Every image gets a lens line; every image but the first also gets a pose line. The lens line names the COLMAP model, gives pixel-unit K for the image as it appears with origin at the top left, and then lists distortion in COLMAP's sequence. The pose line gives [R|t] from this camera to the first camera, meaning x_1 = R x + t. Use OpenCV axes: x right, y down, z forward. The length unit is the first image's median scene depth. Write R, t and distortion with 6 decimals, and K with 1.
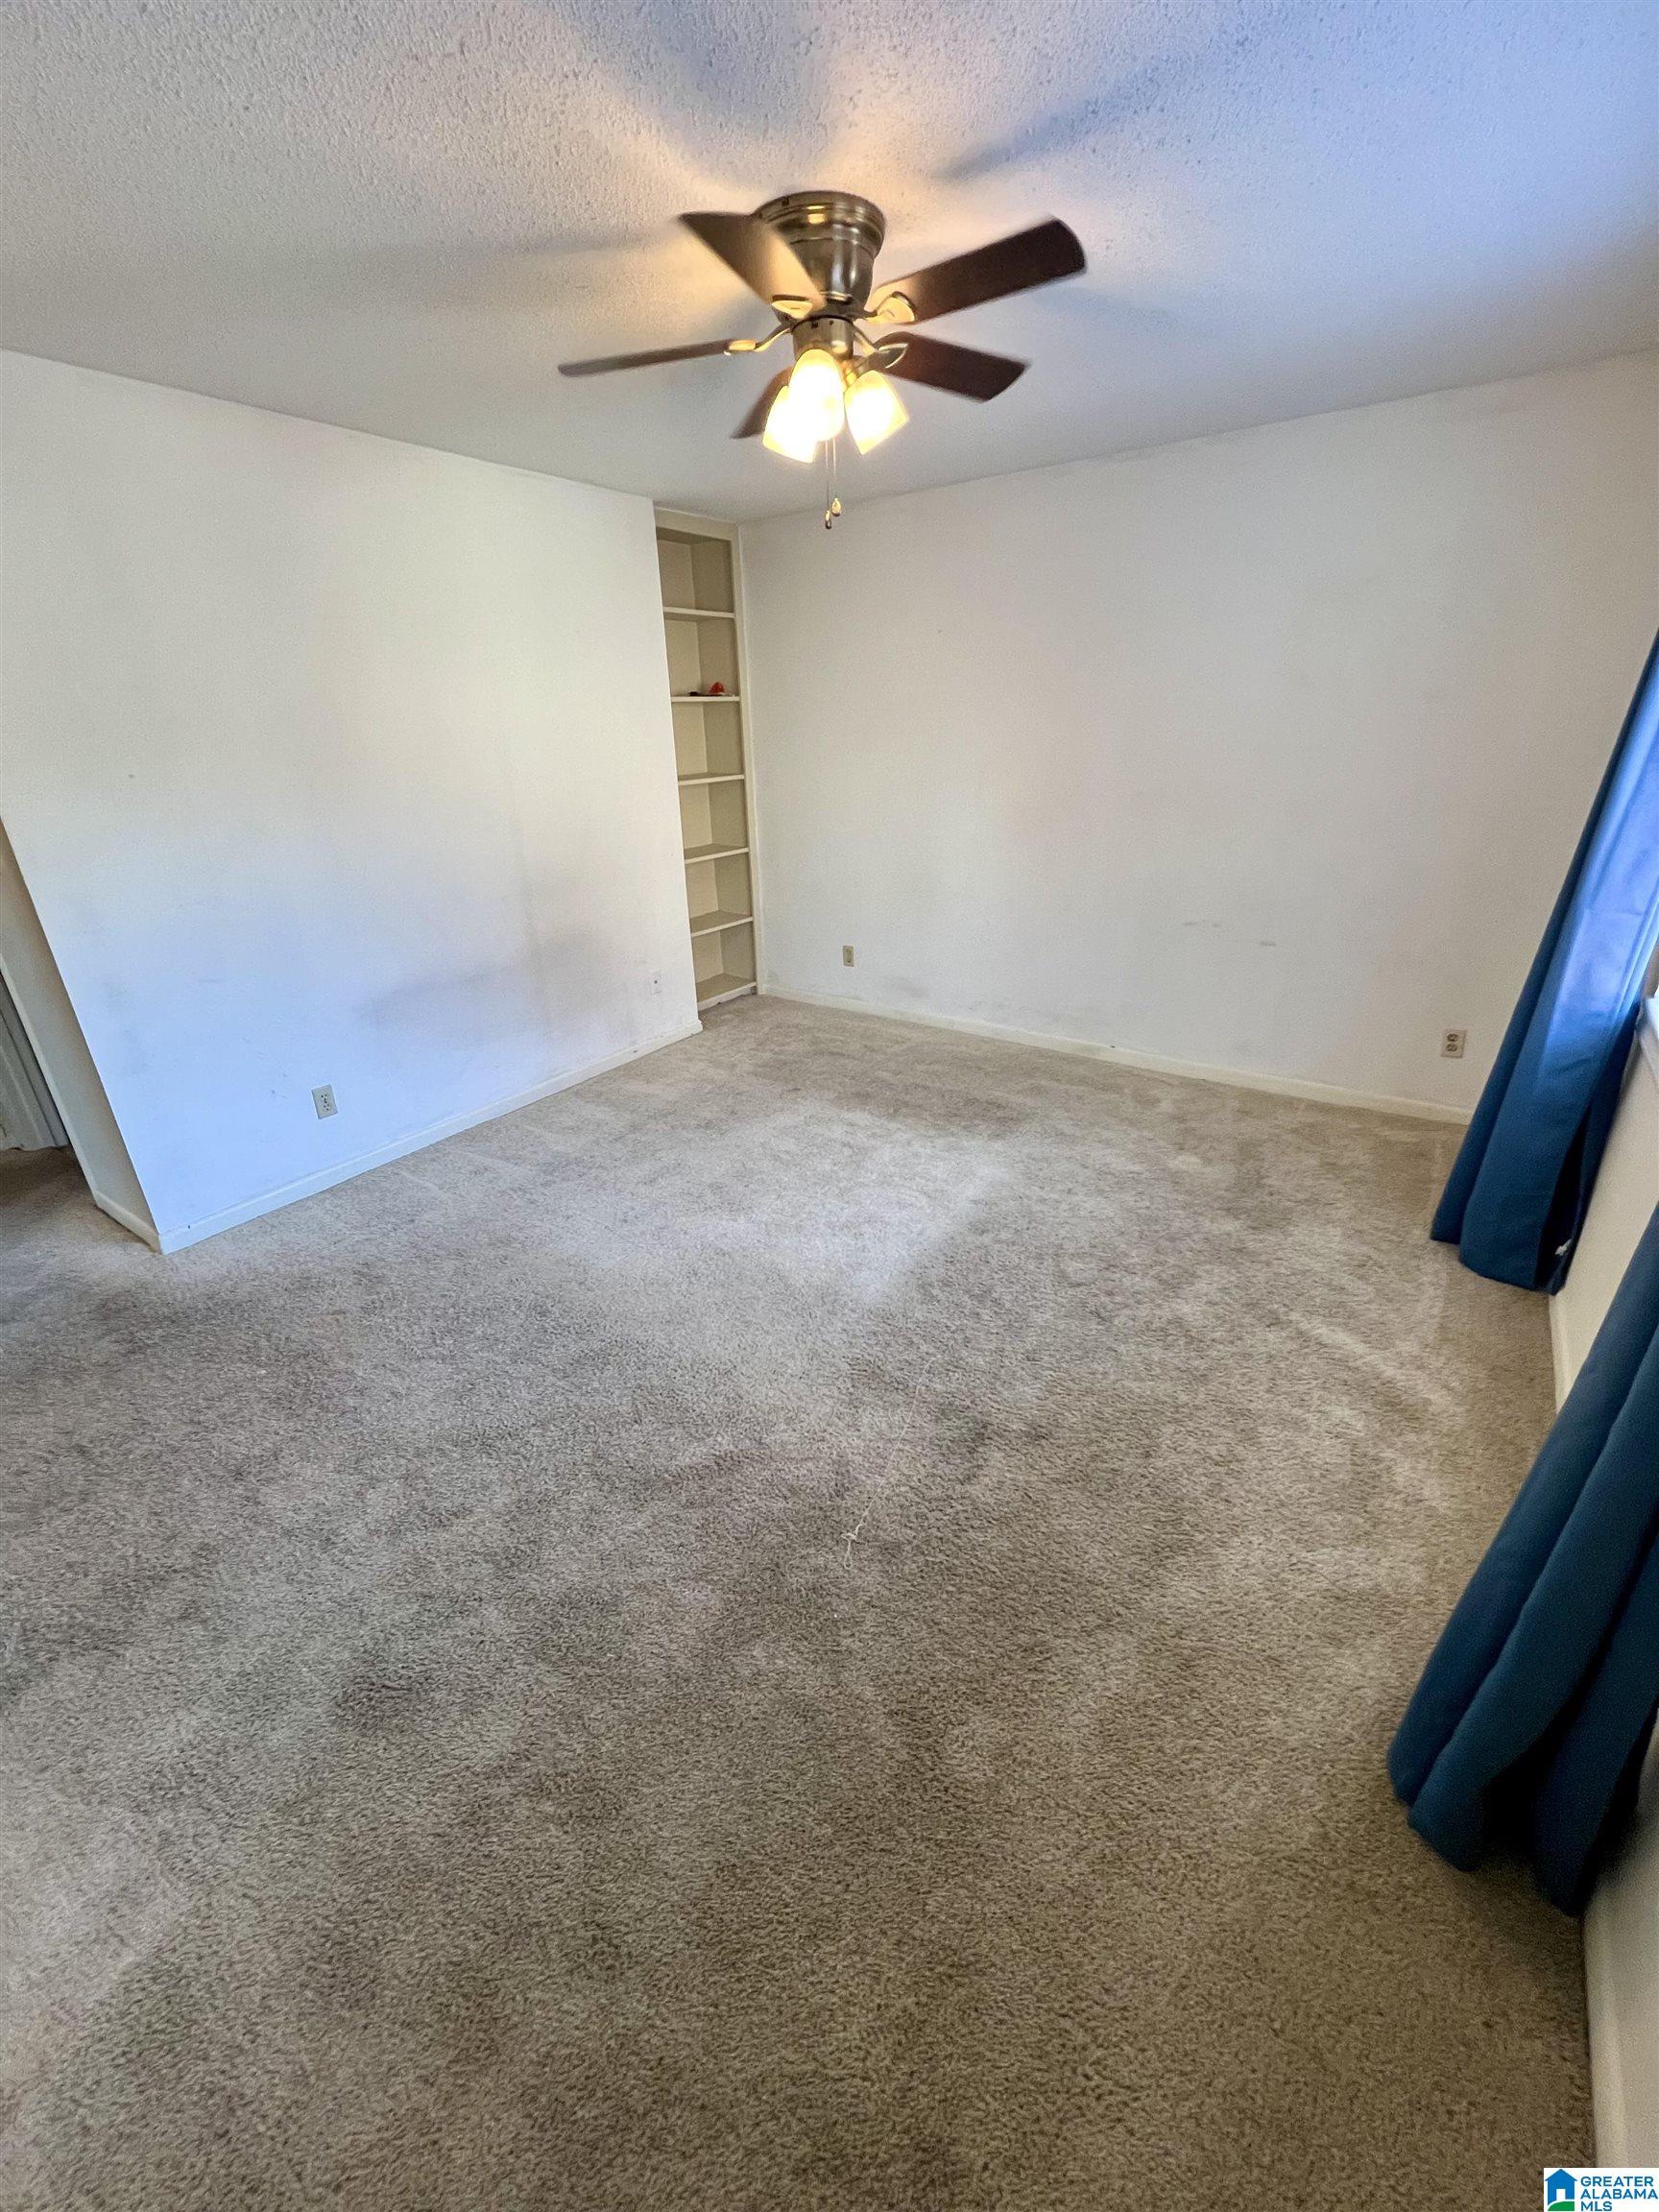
lens RADIAL K [[889.2, 0, 835.3], [0, 889.2, 1099.6], [0, 0, 1]] dist [-0.000676, 0.000443]
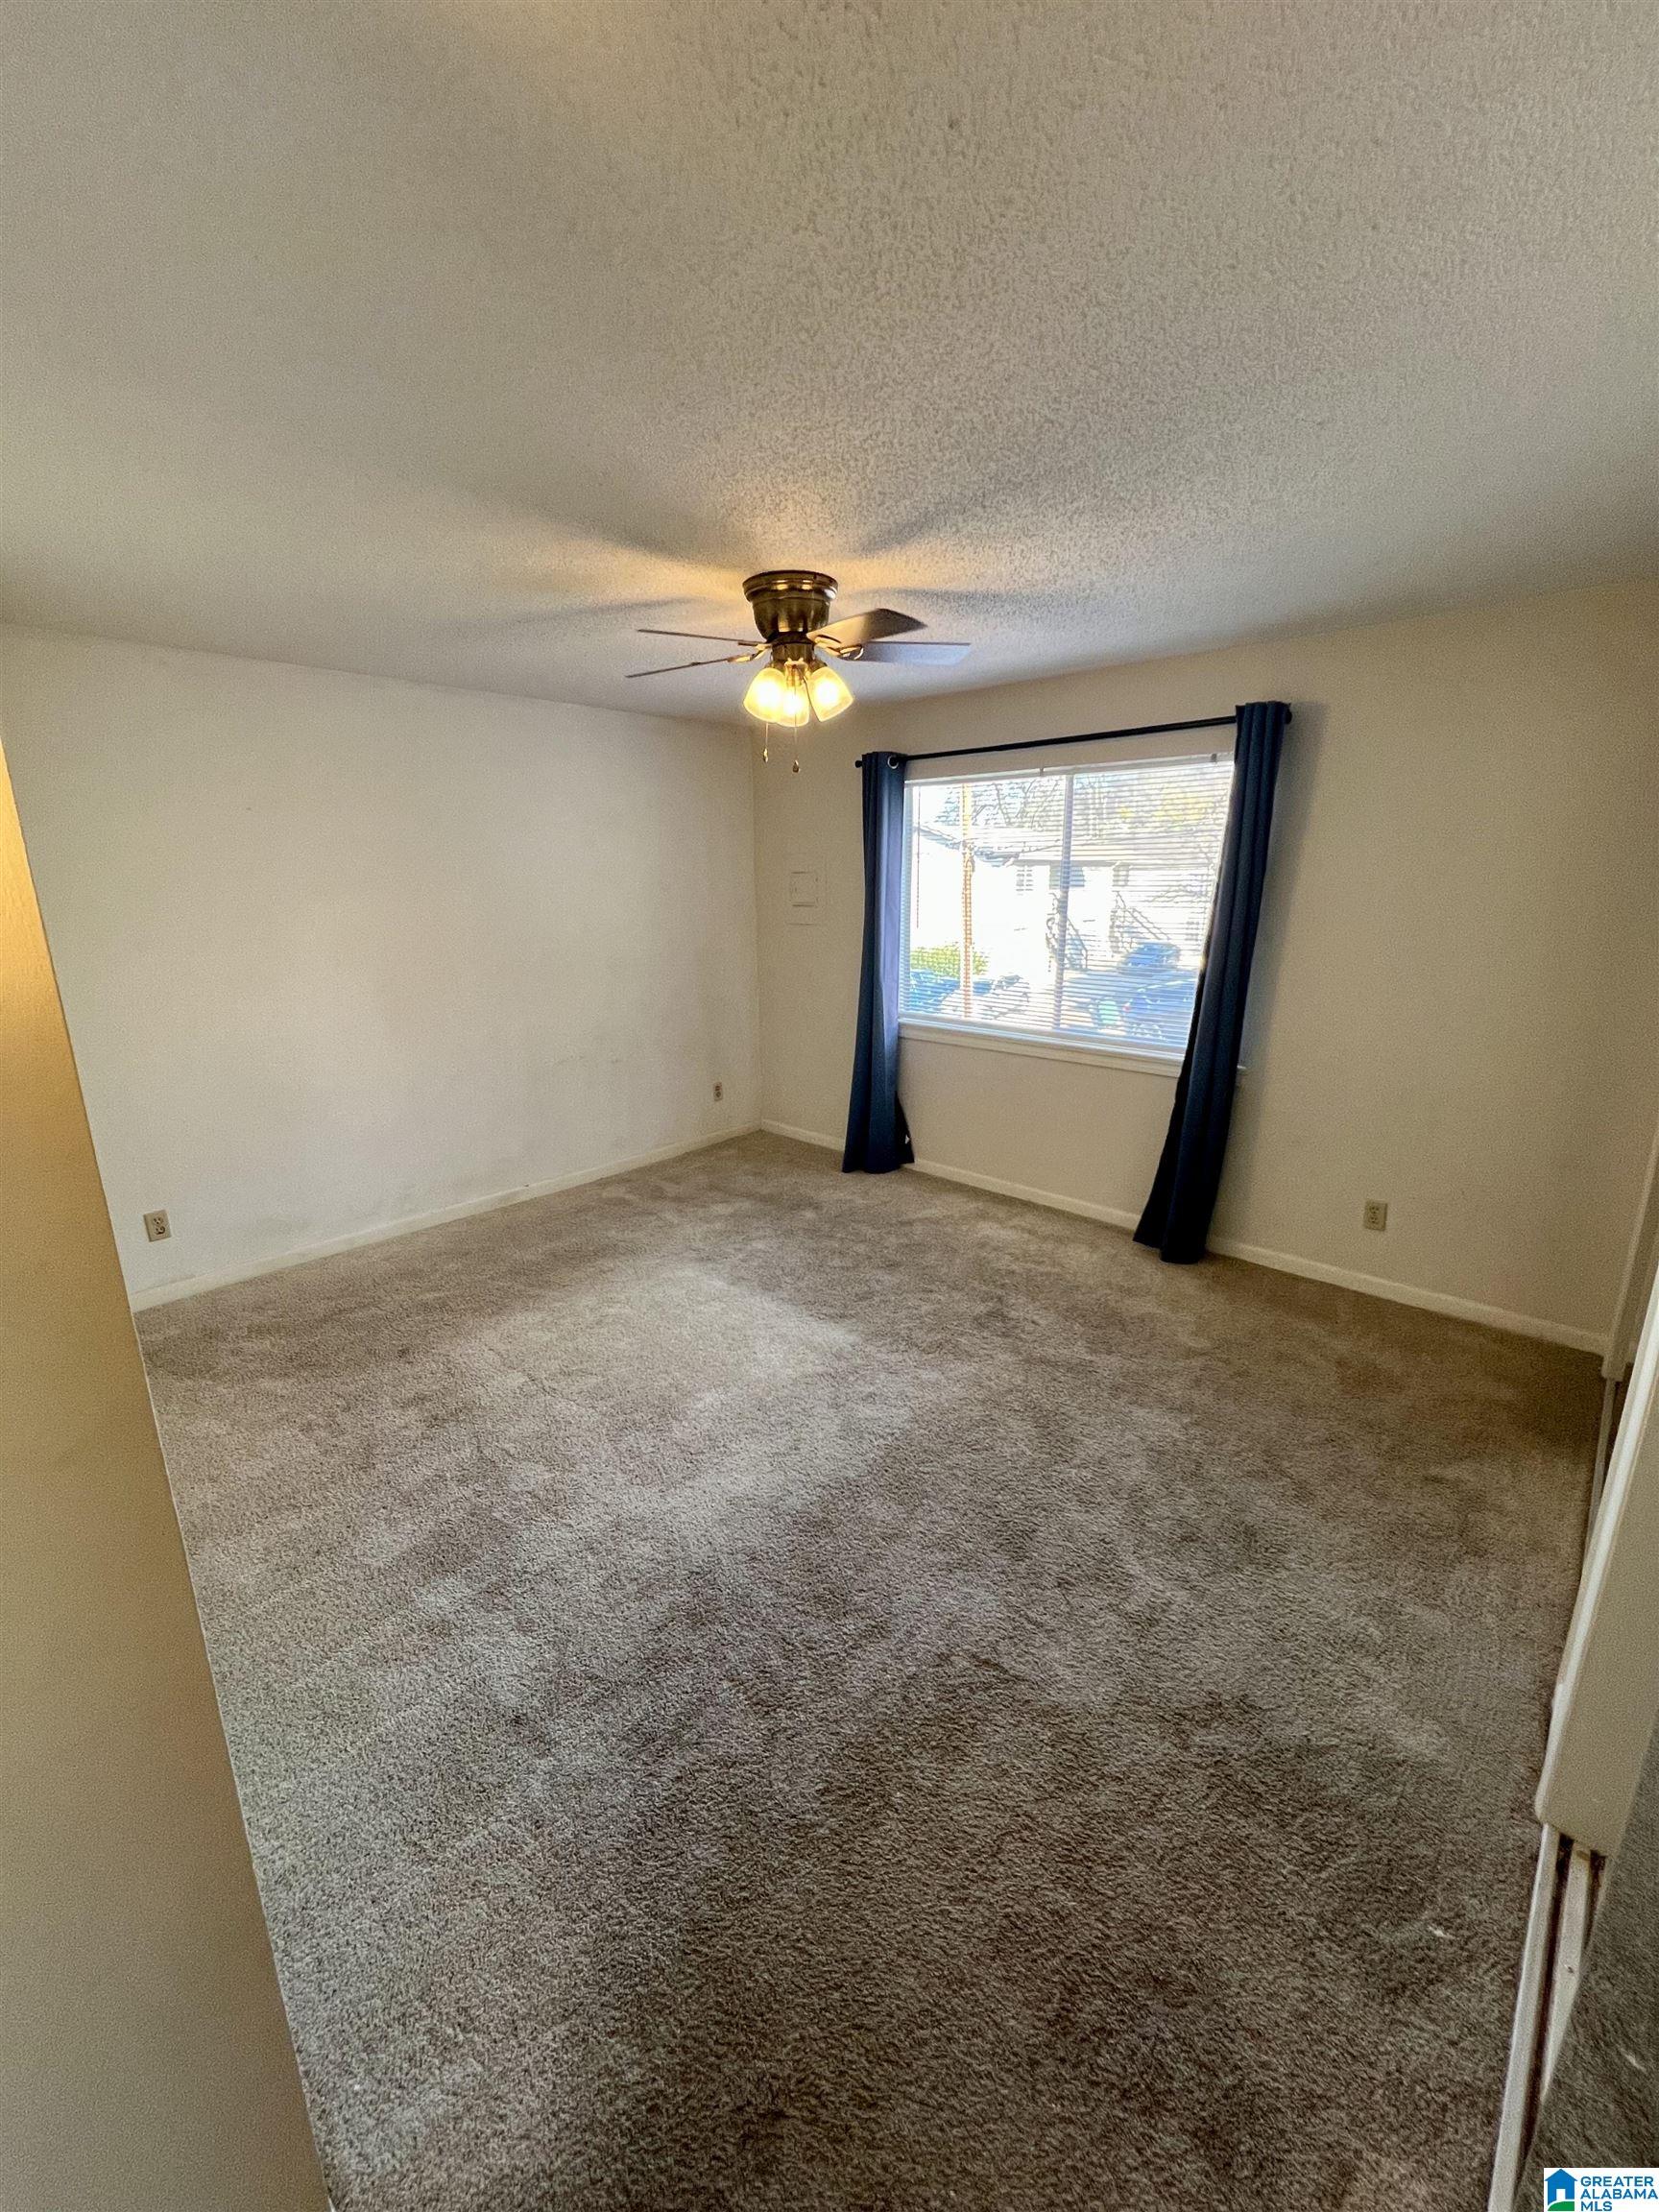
lens RADIAL K [[889.2, 0, 835.3], [0, 889.2, 1099.6], [0, 0, 1]] dist [-0.000676, 0.000443]
pose [[0.126129, -0.222603, 0.966716, -0.876616], [0.398711, 0.903699, 0.156072, -0.227323], [-0.908362, 0.365755, 0.202737, 0.513726]]
